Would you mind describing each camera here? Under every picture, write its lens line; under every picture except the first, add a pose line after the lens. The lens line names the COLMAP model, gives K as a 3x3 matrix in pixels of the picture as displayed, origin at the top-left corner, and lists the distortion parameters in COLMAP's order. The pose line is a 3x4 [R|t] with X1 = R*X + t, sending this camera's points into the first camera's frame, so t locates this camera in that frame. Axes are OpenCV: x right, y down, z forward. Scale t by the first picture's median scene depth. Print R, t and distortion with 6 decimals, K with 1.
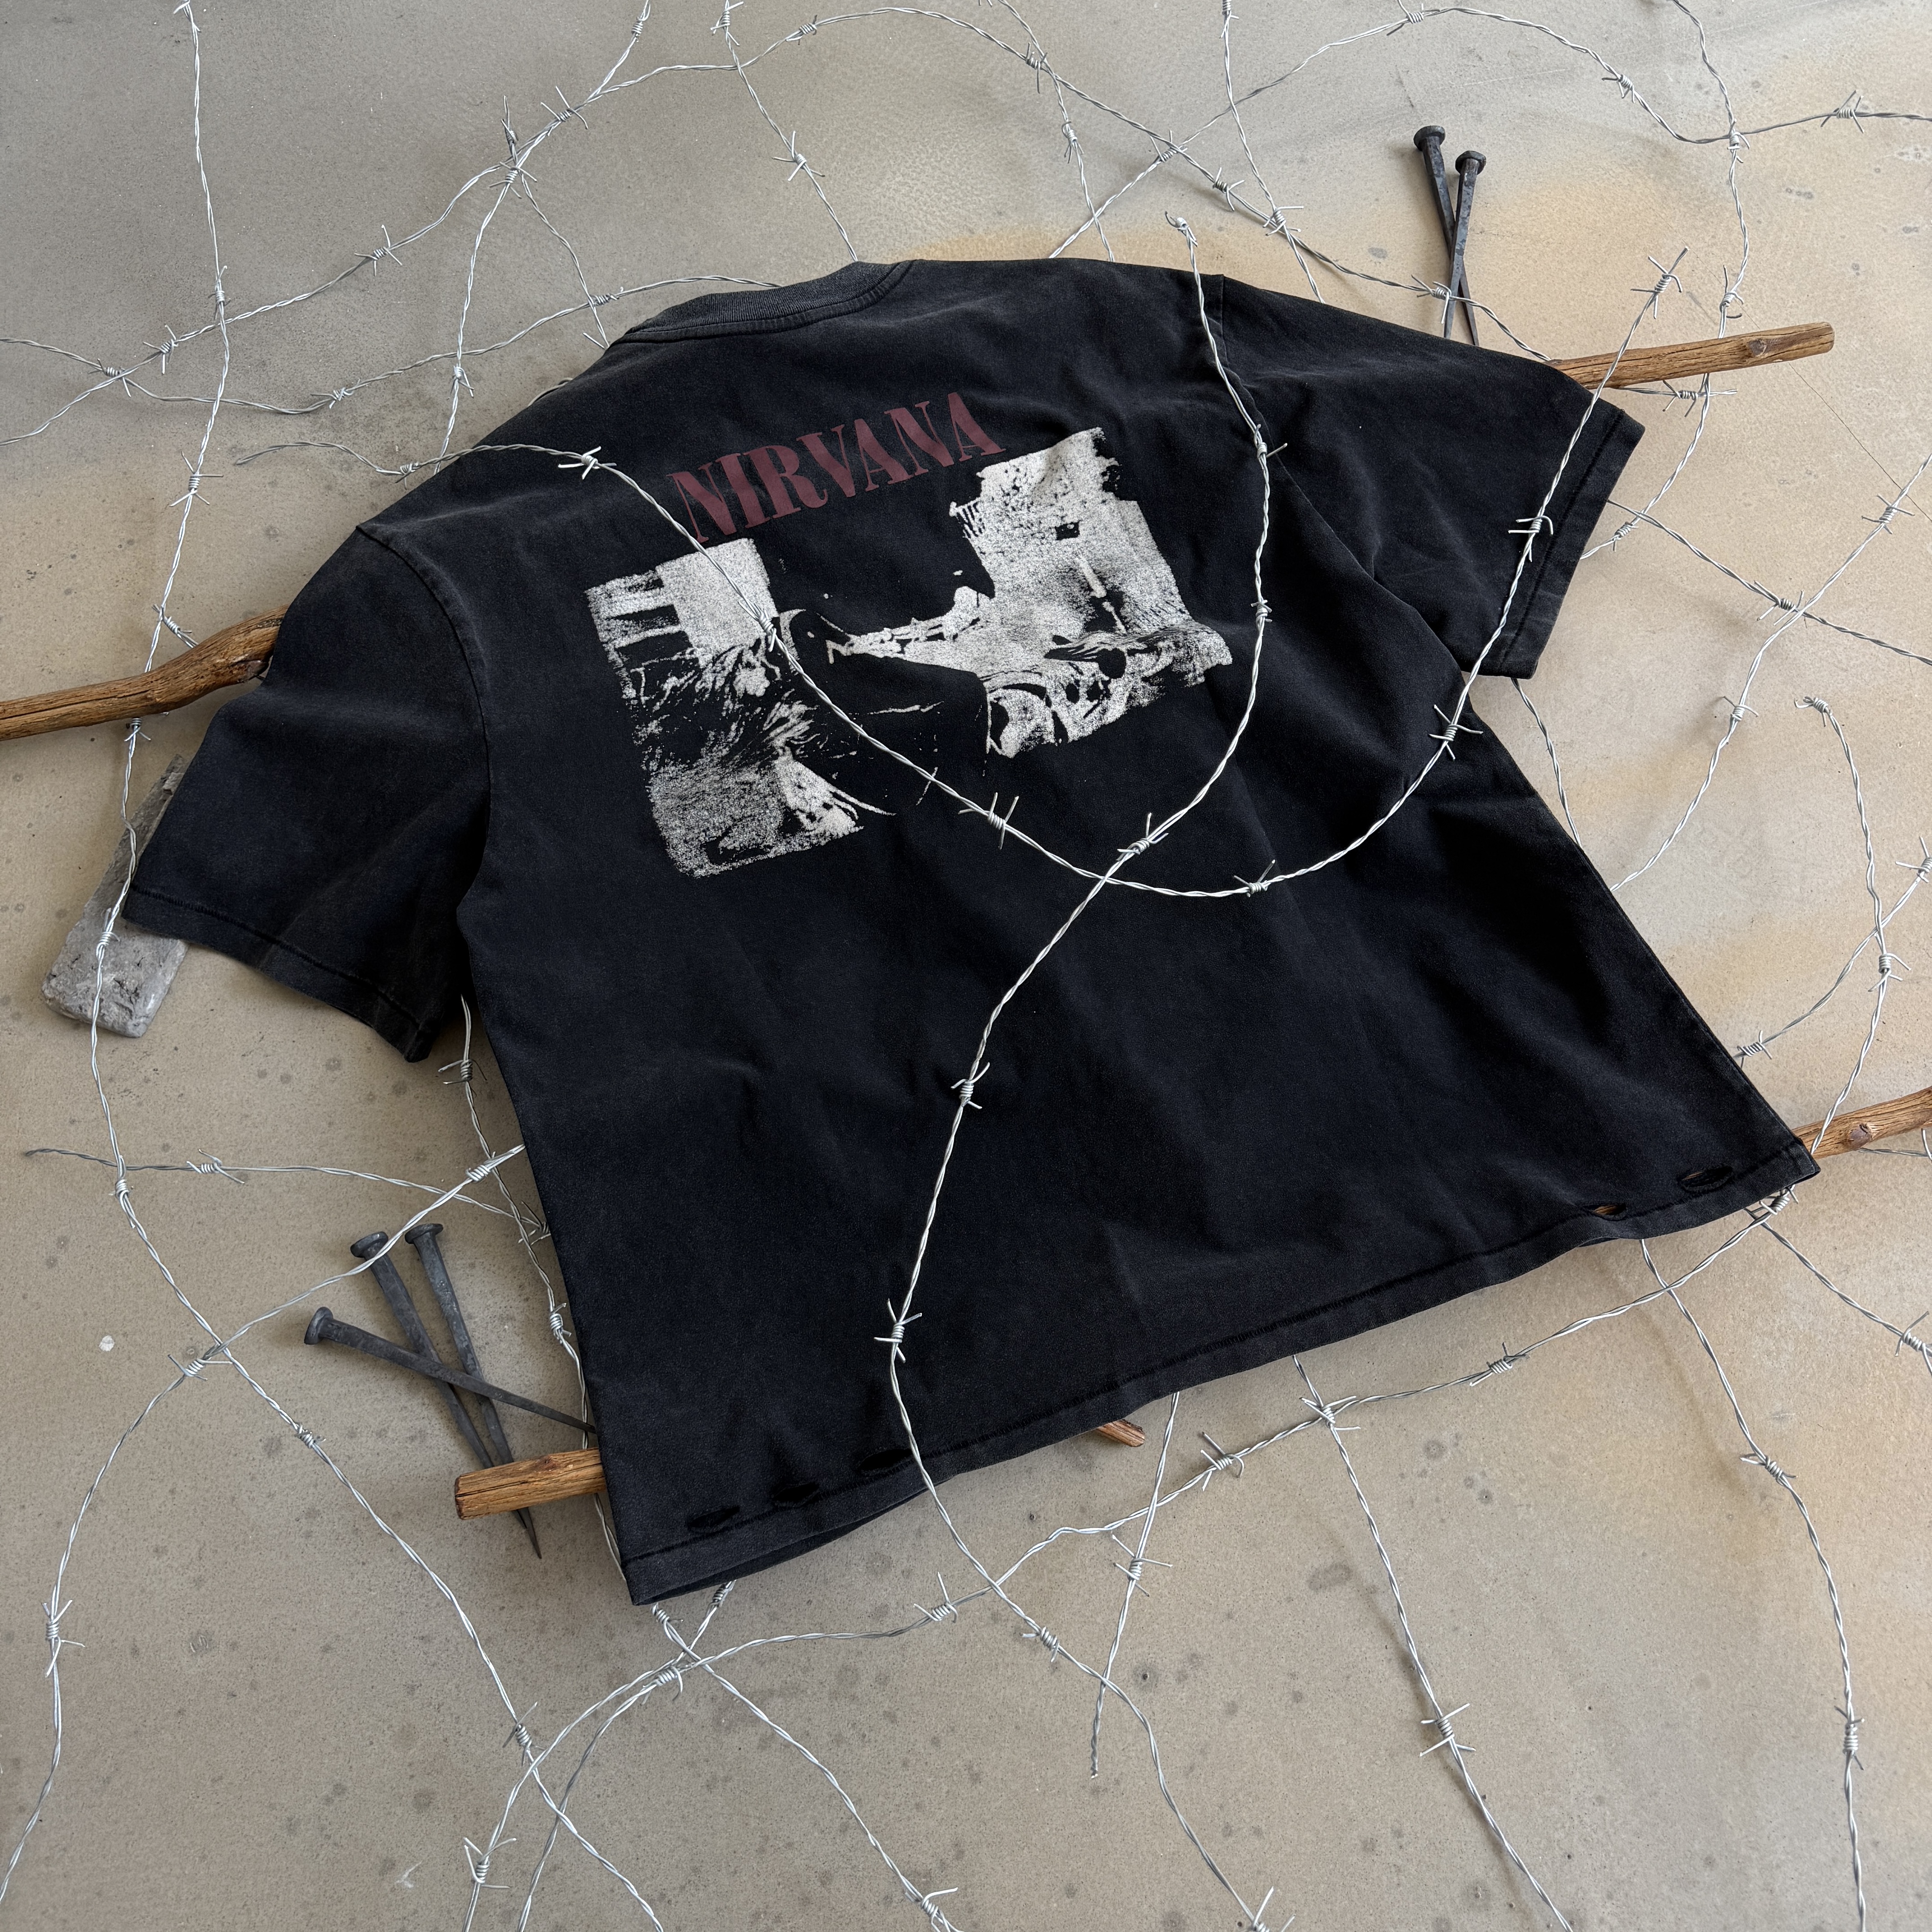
lens RADIAL K [[1741.8, 0, 973.4], [0, 1741.8, 972.1], [0, 0, 1]] dist [0.116824, -0.191788]
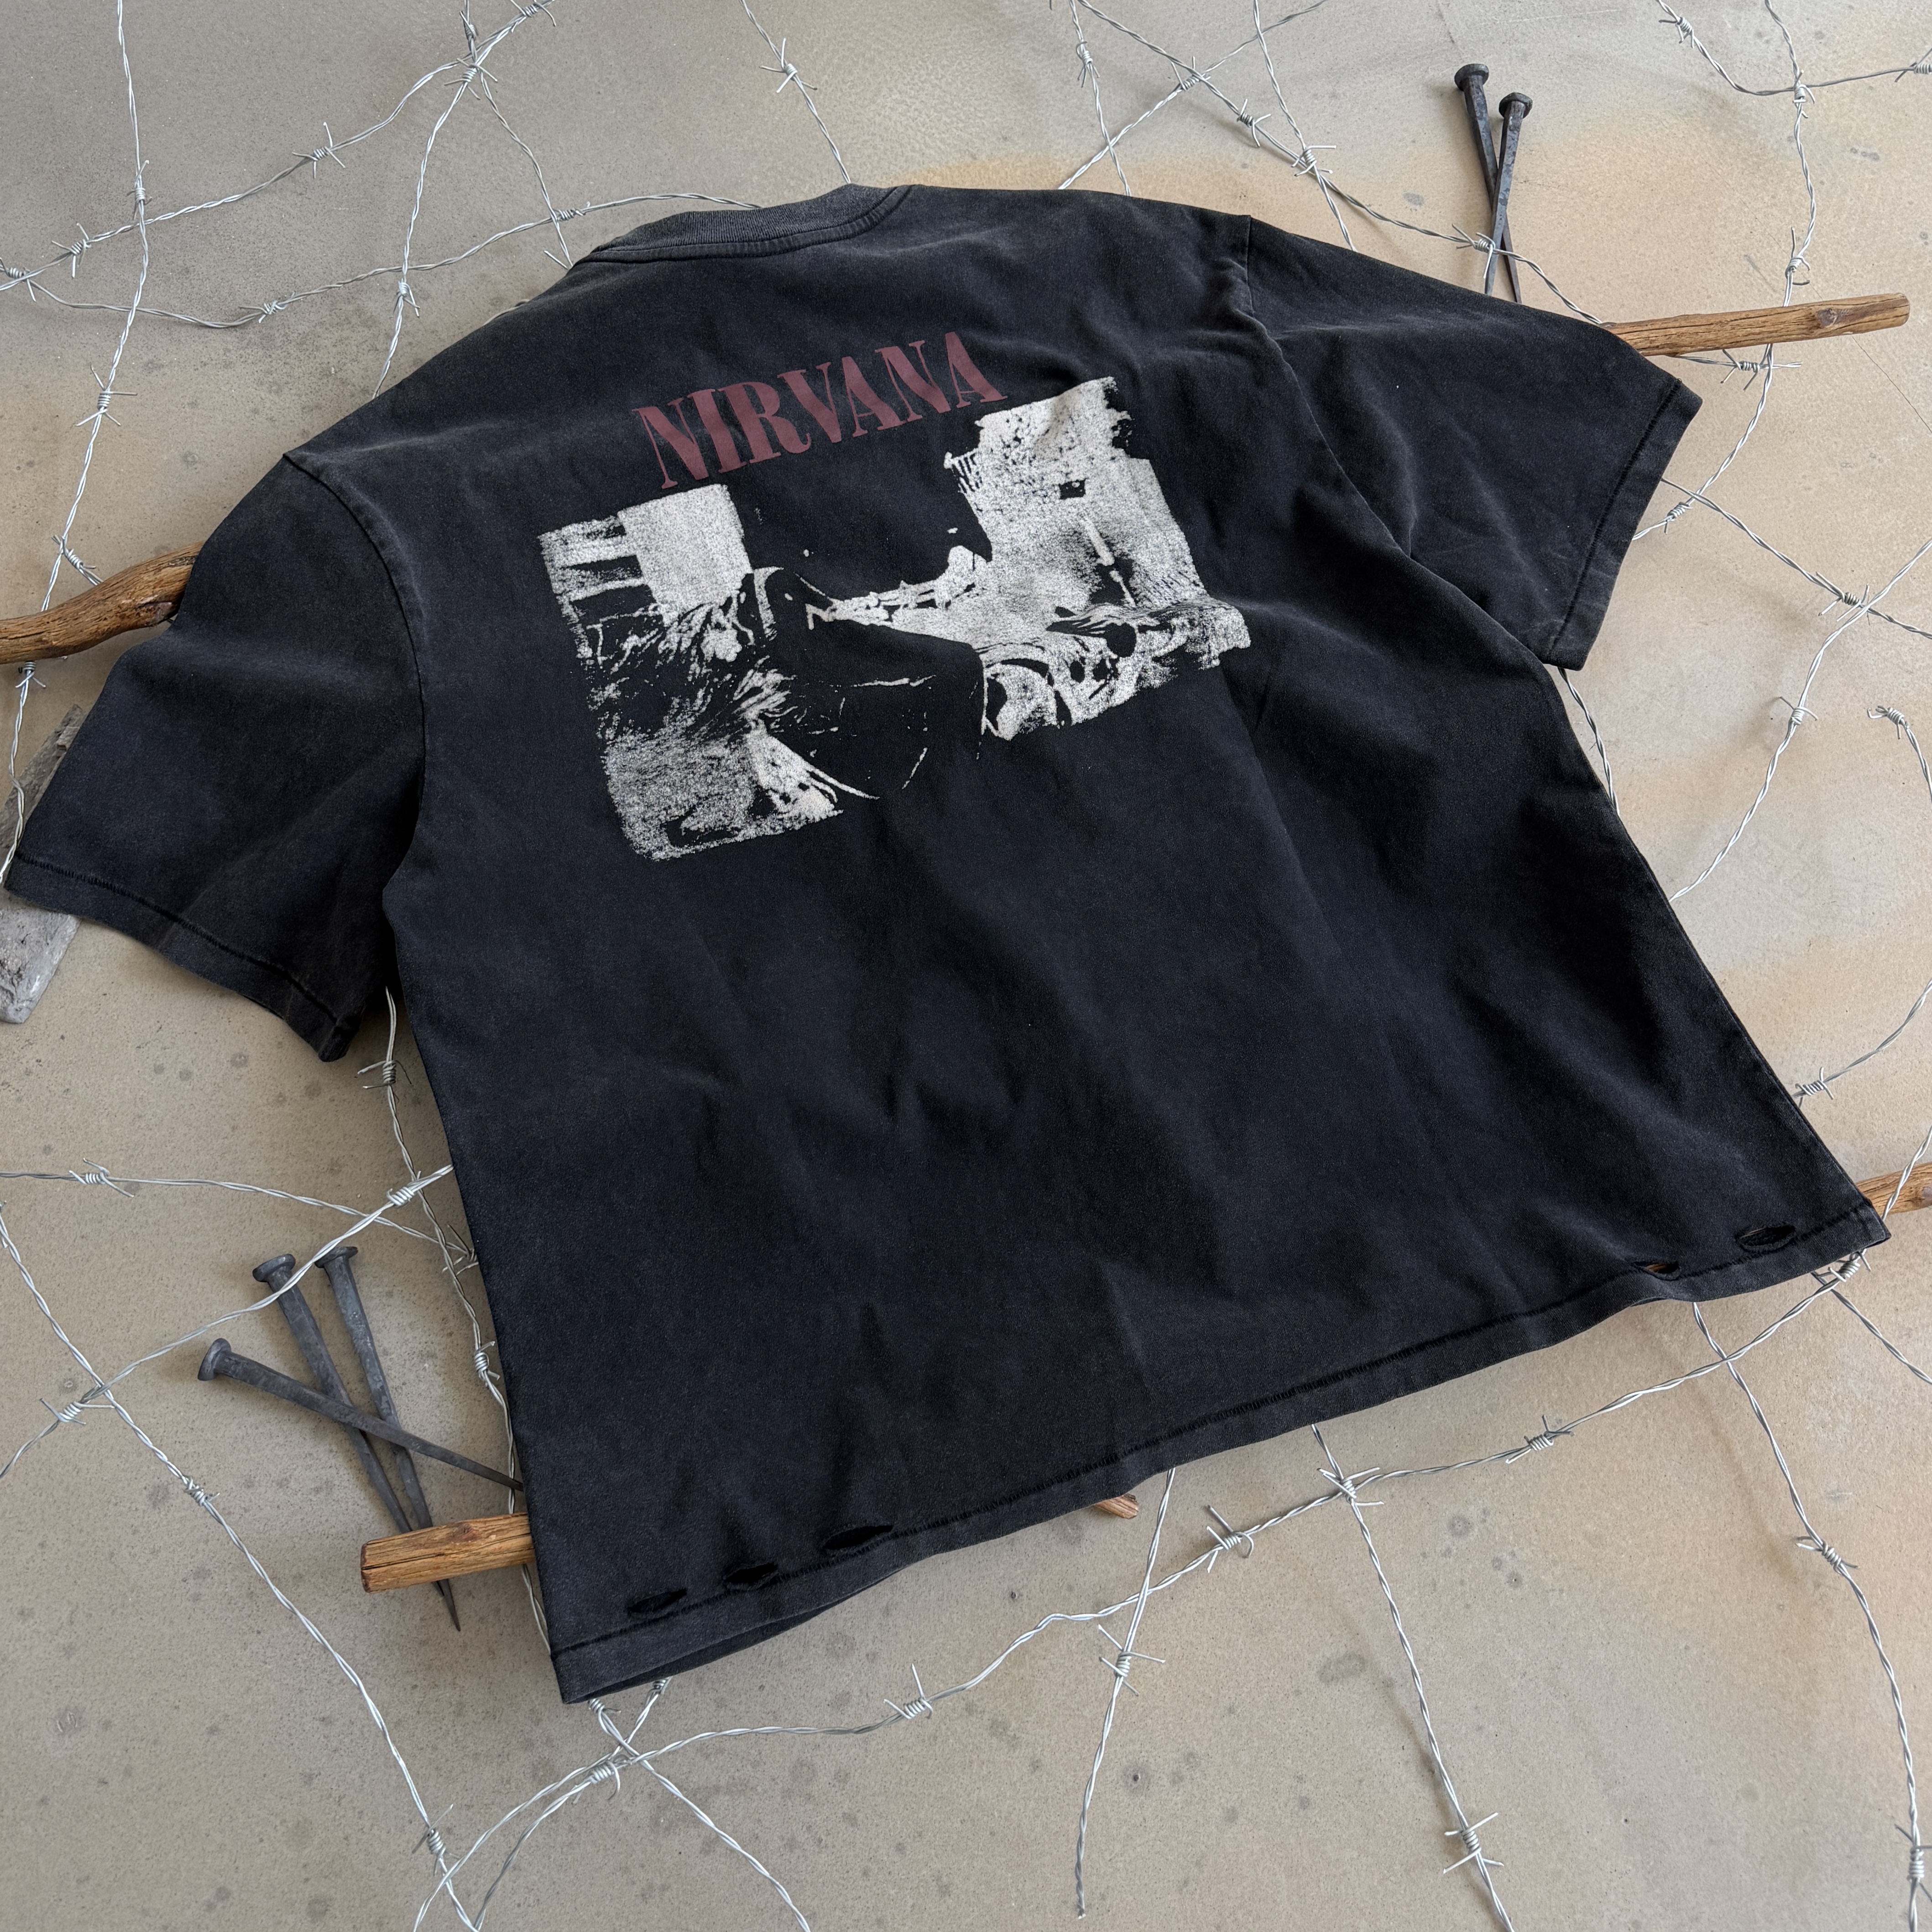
lens RADIAL K [[1732.2, 0, 961.7], [0, 1732.2, 941.3], [0, 0, 1]] dist [0.078634, -0.112271]
pose [[0.999159, 0.029468, 0.028506, -0.024134], [-0.029842, 0.999473, 0.012795, -0.028127], [-0.028114, -0.013635, 0.999512, 0.100457]]
